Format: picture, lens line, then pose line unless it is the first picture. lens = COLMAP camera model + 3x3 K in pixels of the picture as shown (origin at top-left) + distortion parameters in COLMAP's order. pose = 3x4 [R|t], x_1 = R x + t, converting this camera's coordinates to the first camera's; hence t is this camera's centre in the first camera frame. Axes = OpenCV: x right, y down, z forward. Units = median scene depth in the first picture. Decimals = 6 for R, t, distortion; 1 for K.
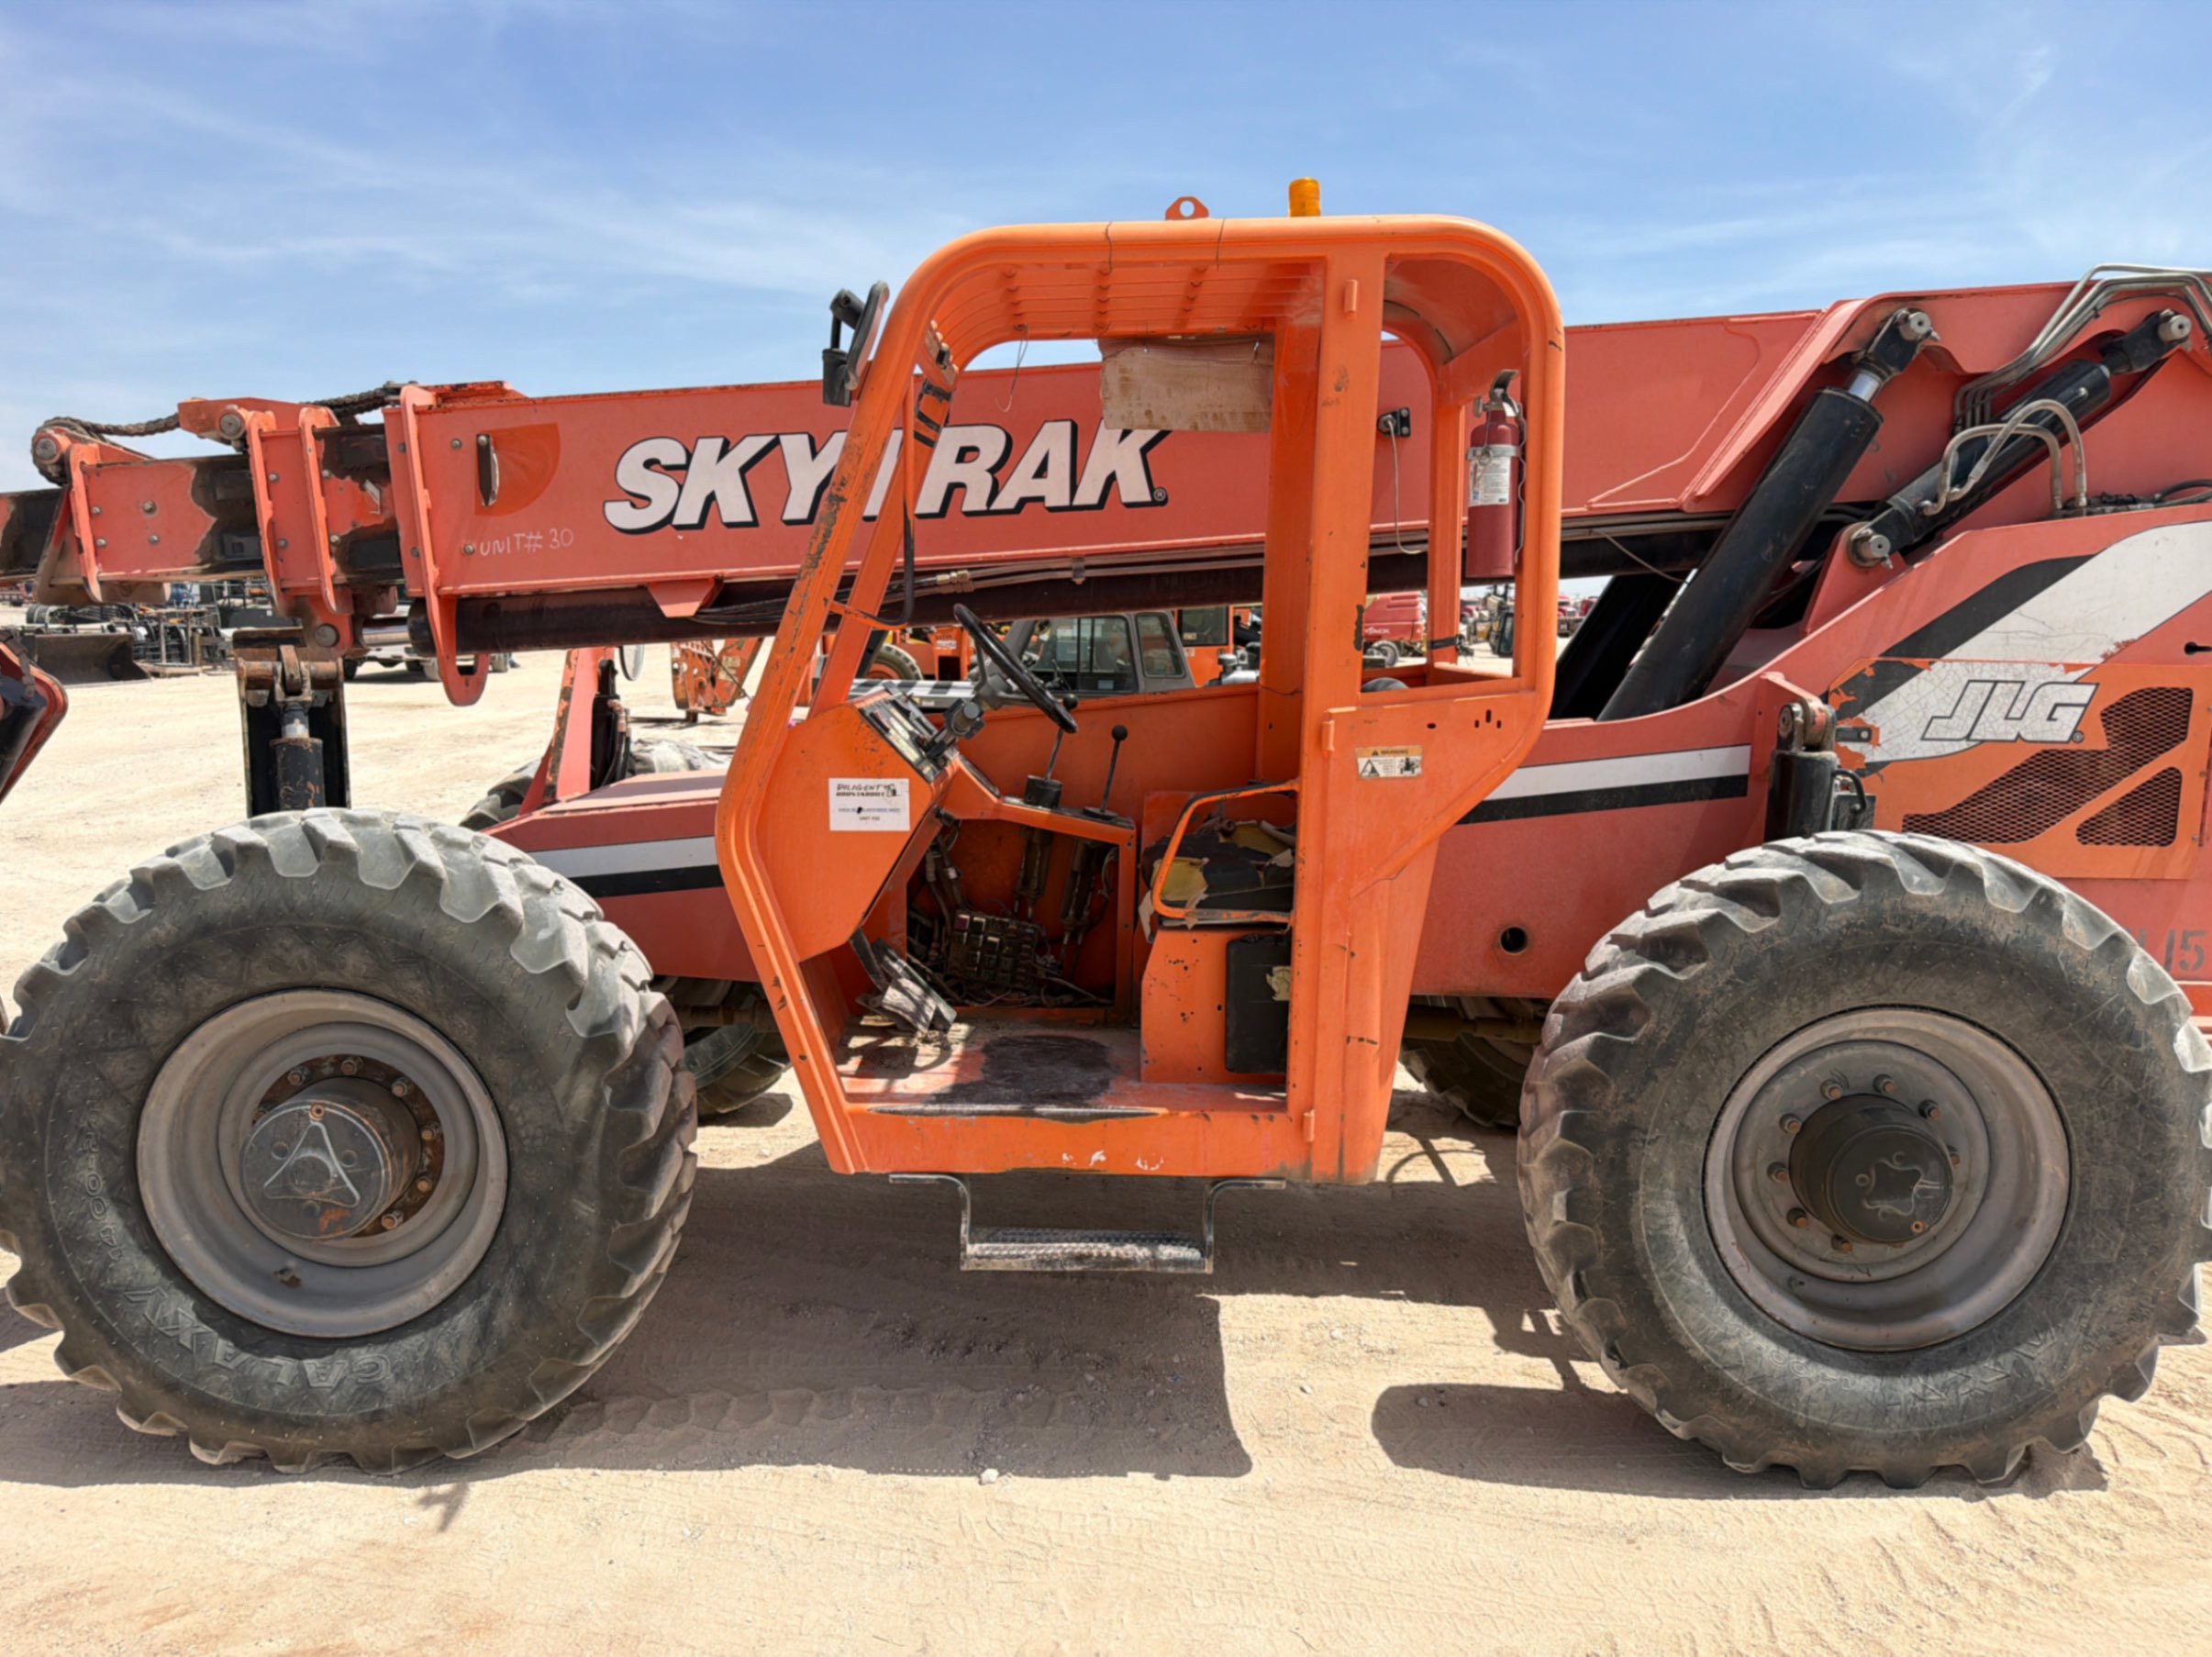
lens RADIAL K [[1516.0, 0, 1121.5], [0, 1516.0, 837.2], [0, 0, 1]] dist [0.126715, -0.163595]
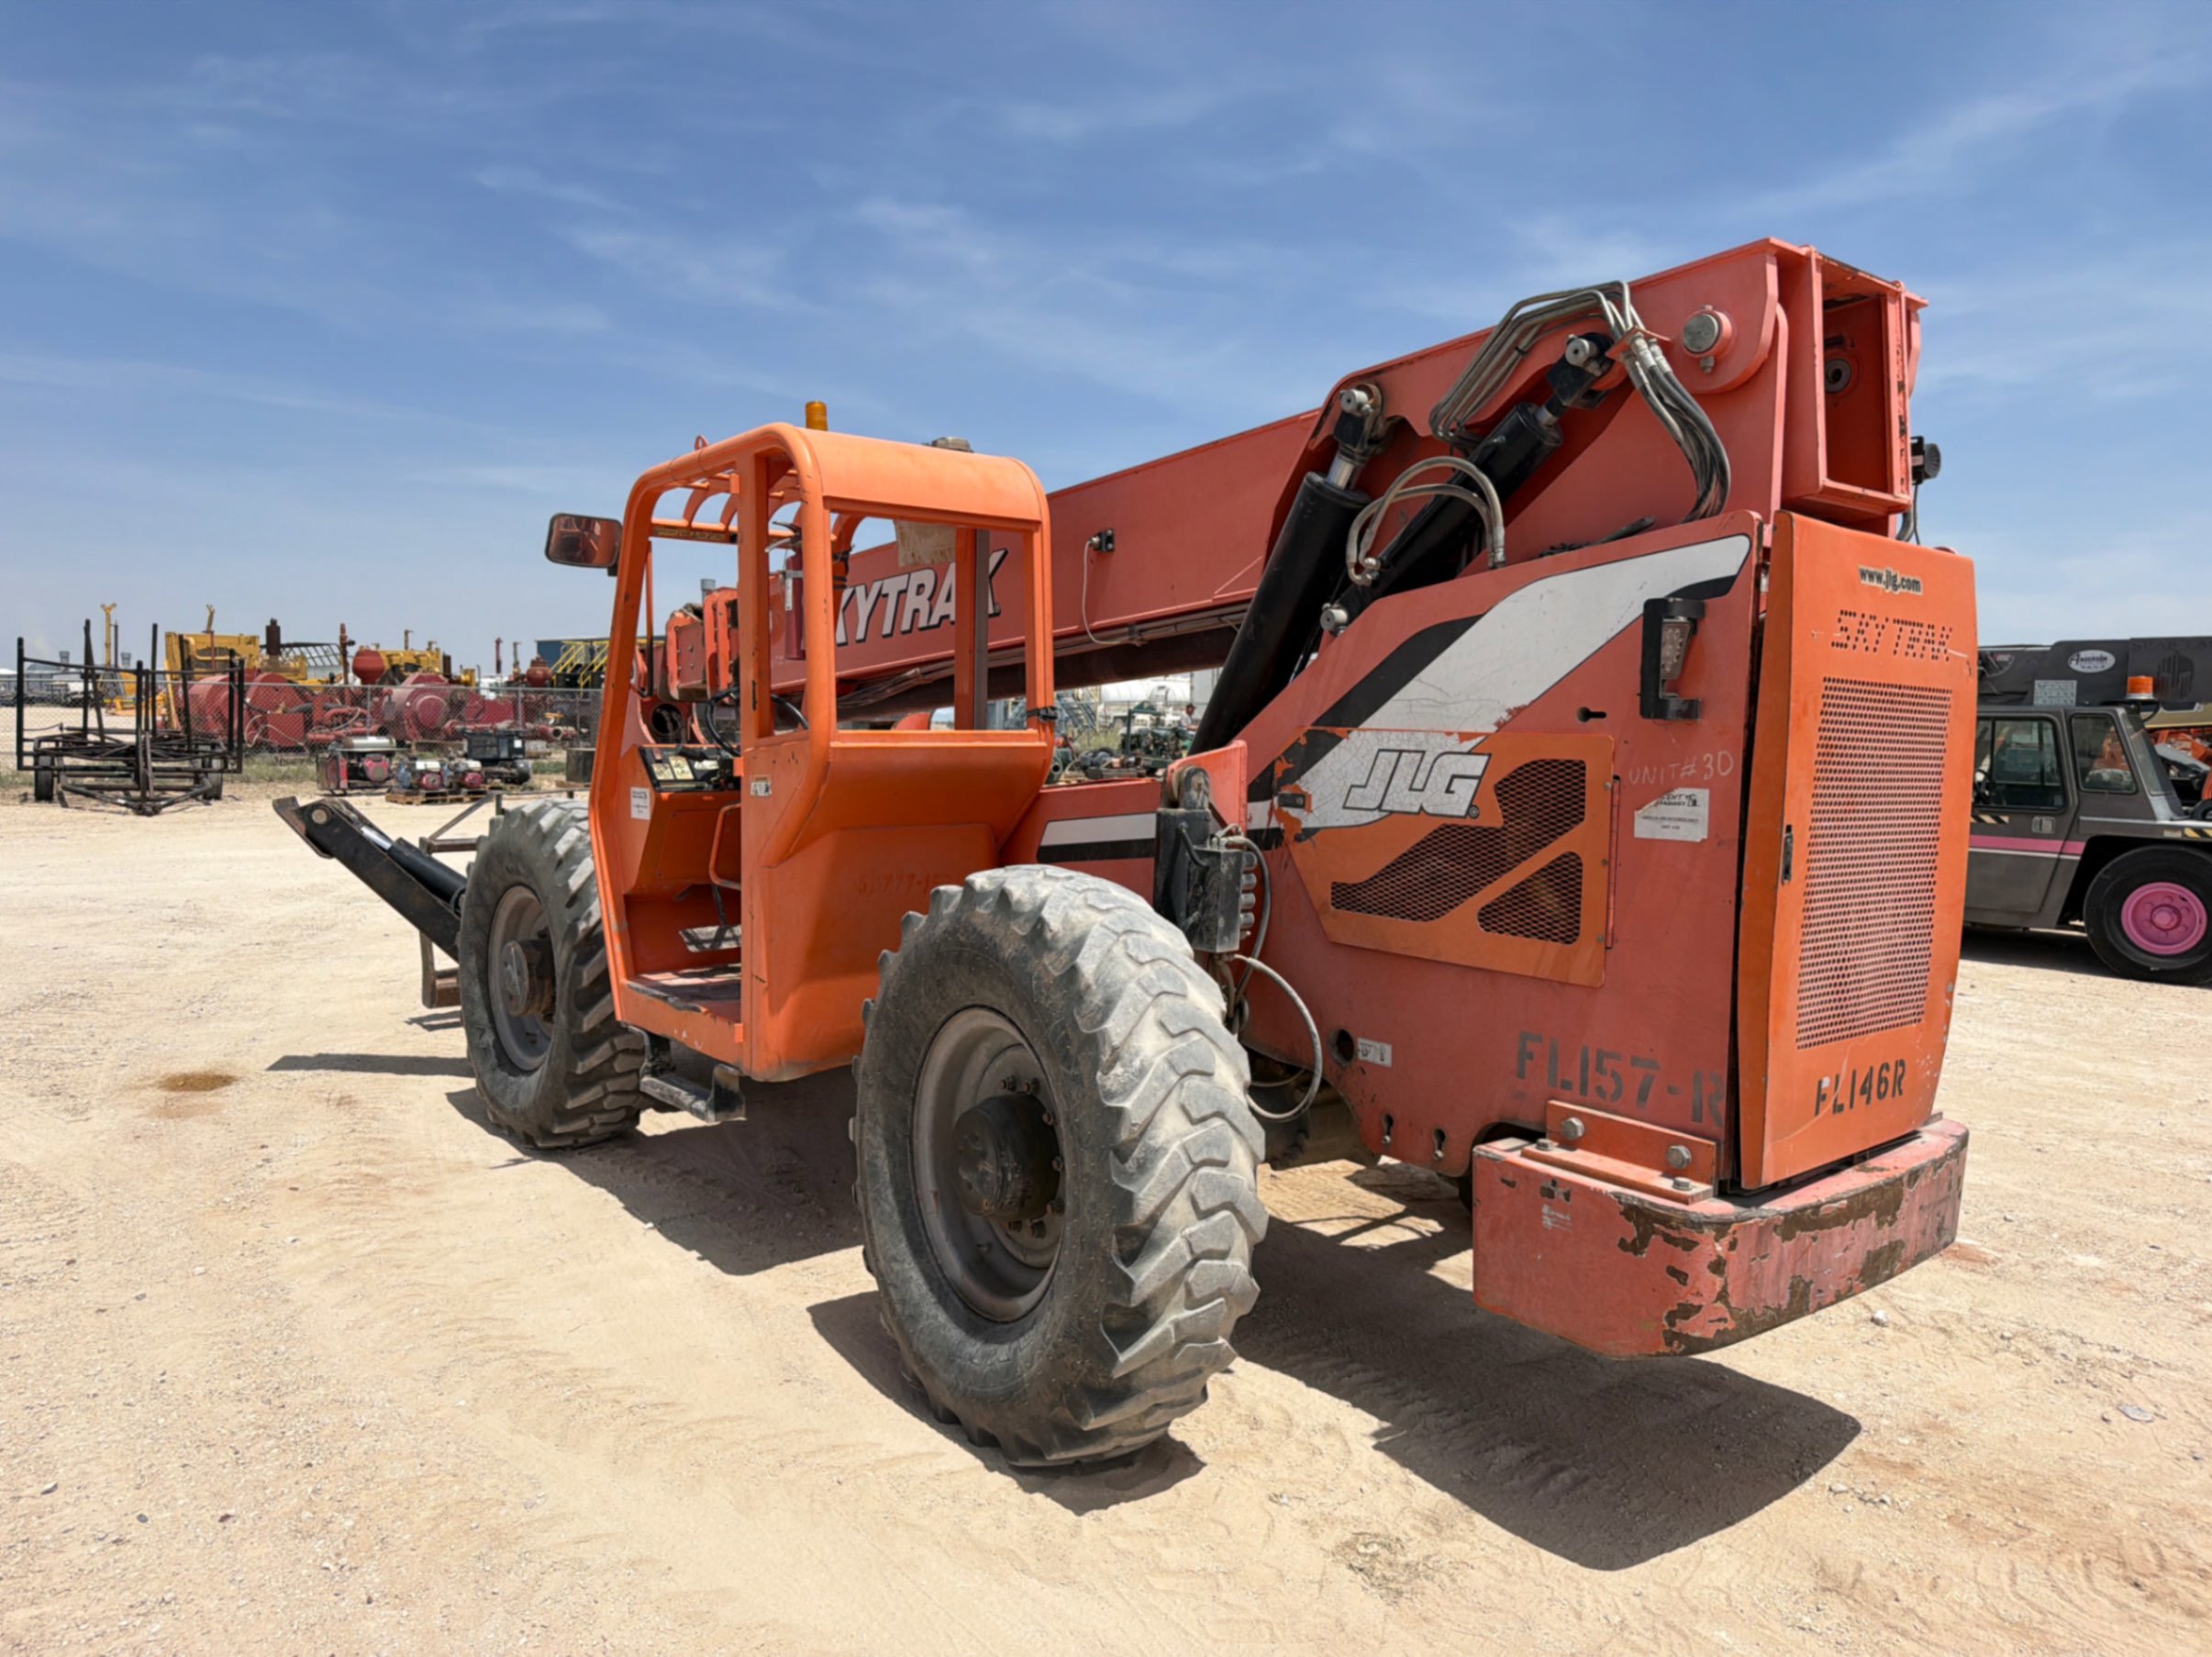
lens RADIAL K [[1516.0, 0, 1121.5], [0, 1516.0, 837.2], [0, 0, 1]] dist [0.126715, -0.163595]
pose [[0.622456, 0.052975, -0.780860, 1.193055], [-0.114905, 0.993081, -0.024223, -0.004011], [0.774174, 0.104803, 0.624236, 0.278212]]
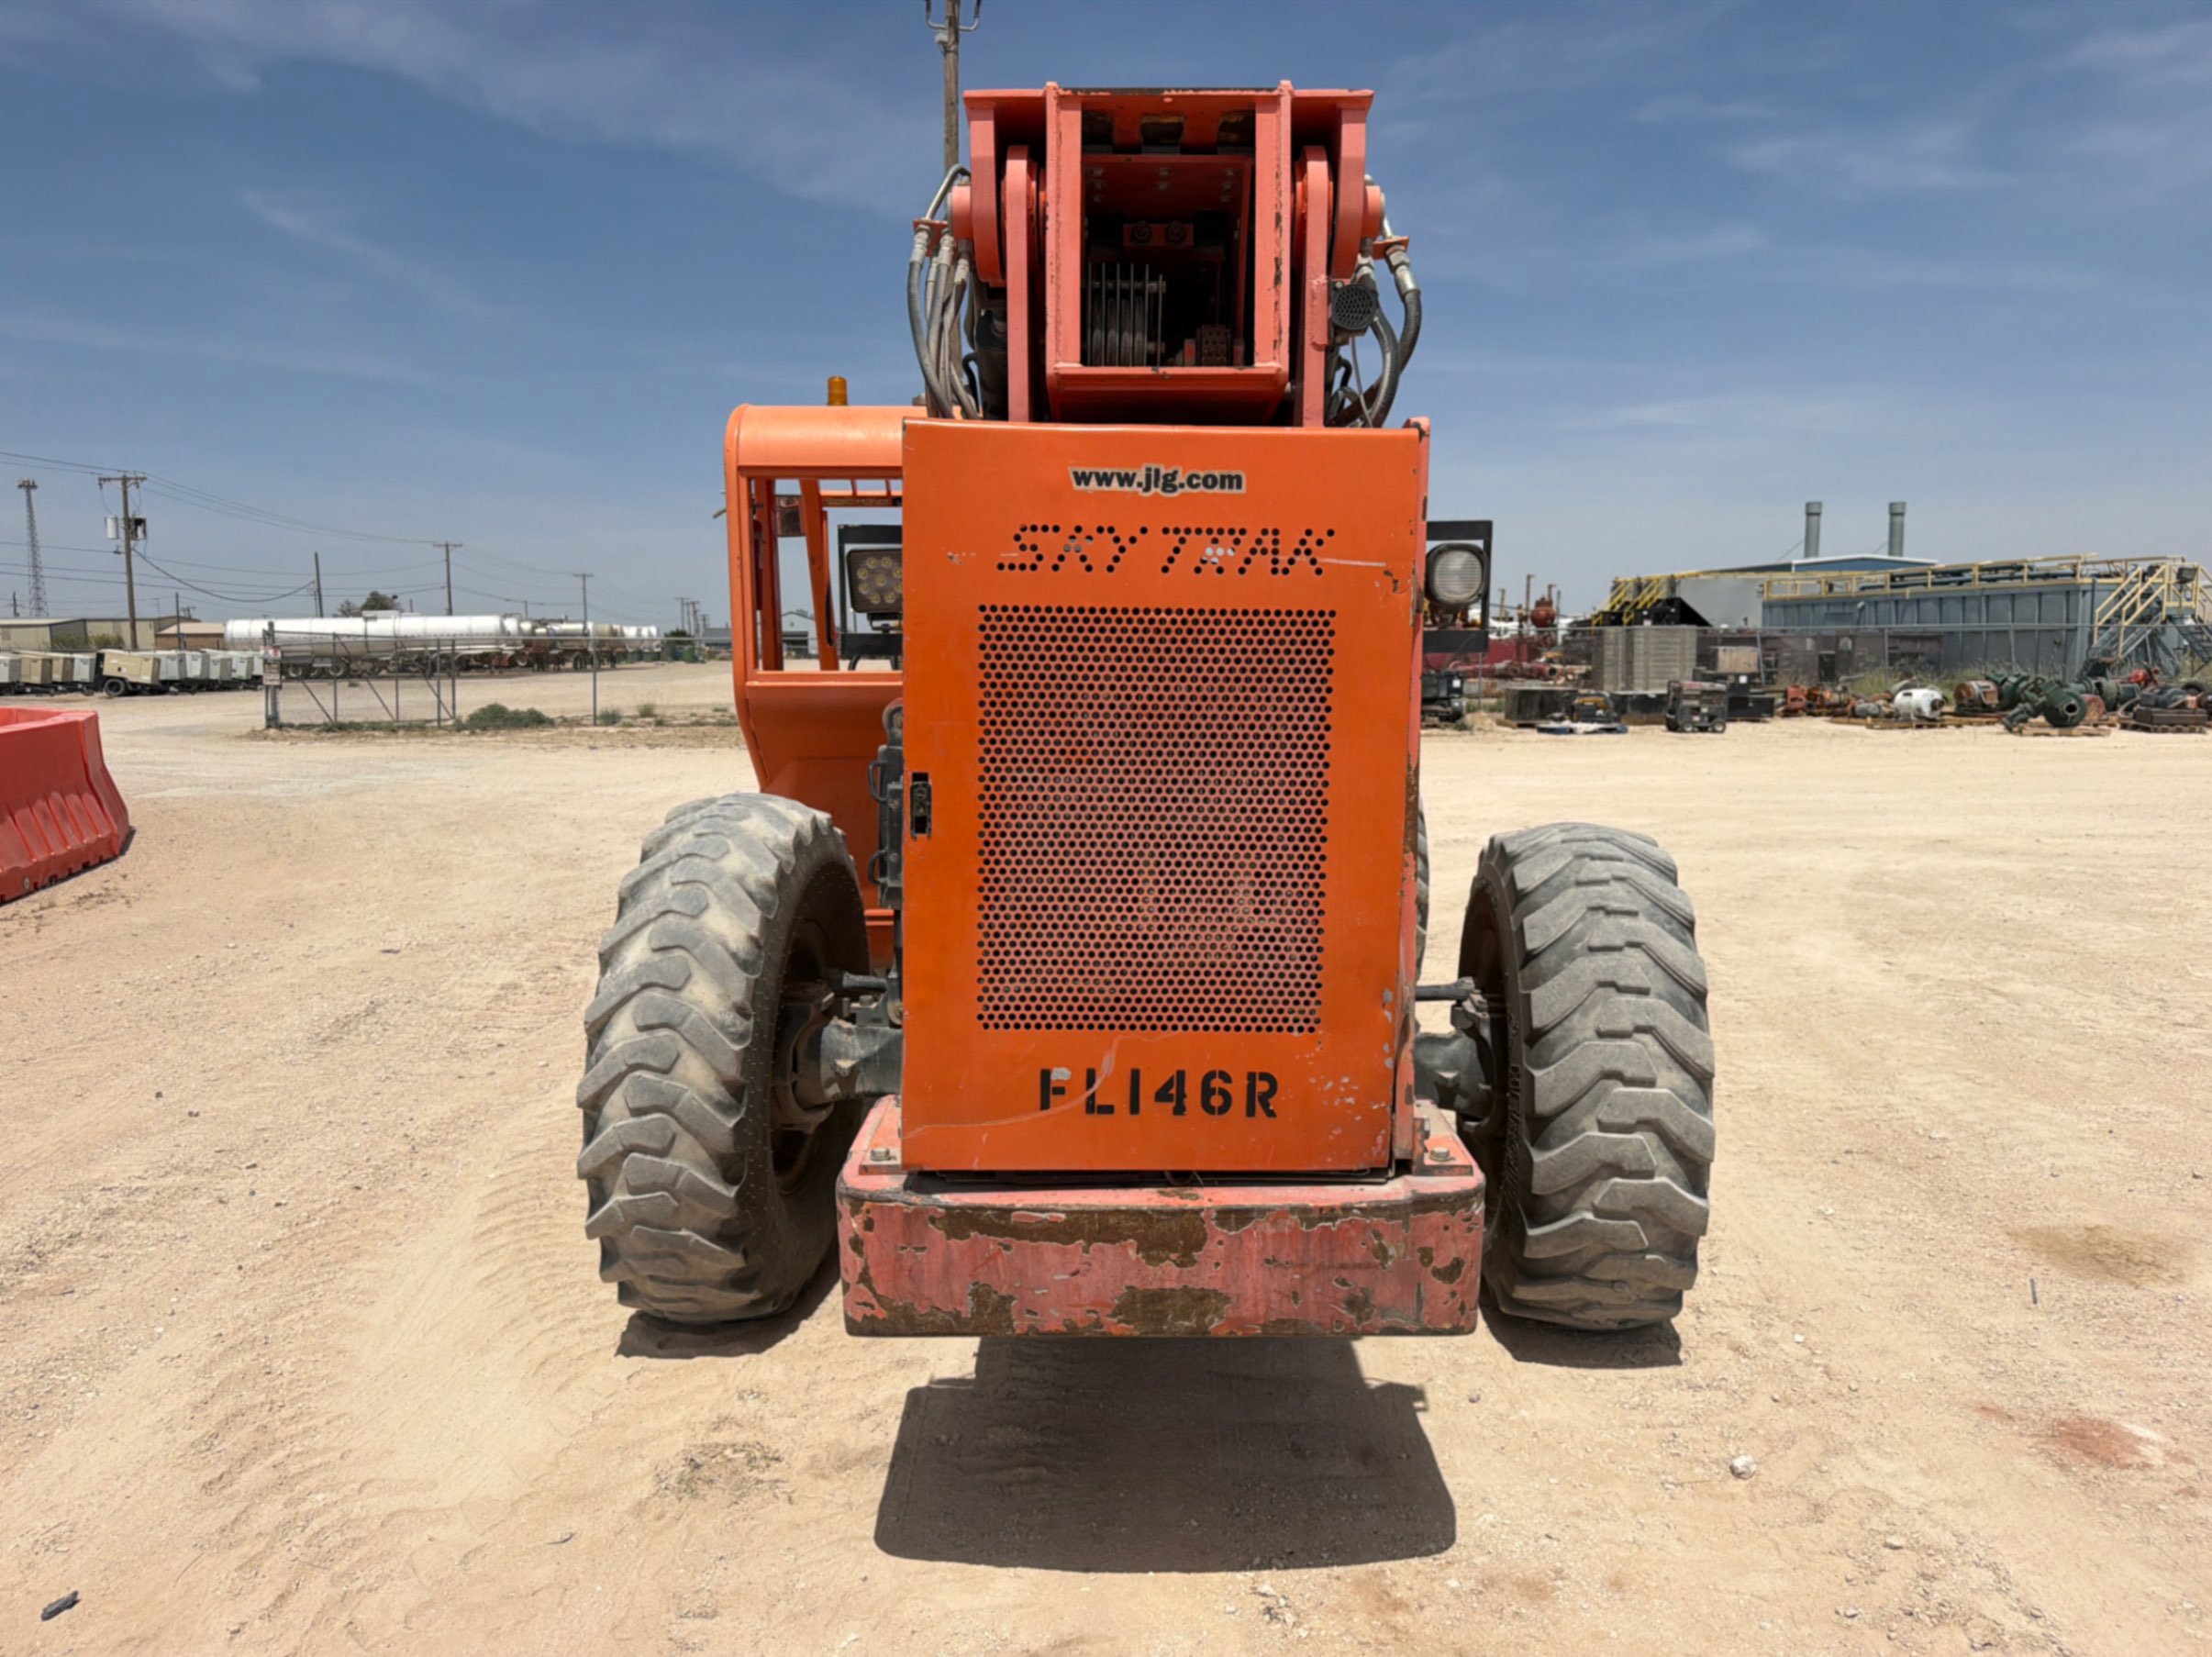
lens RADIAL K [[1543.6, 0, 1105.1], [0, 1543.6, 812.7], [0, 0, 1]] dist [0.078026, -0.081690]
pose [[-0.007507, 0.087761, -0.996113, 1.491171], [-0.139265, 0.986342, 0.087950, -0.123078], [0.990227, 0.139384, 0.004818, 1.112636]]
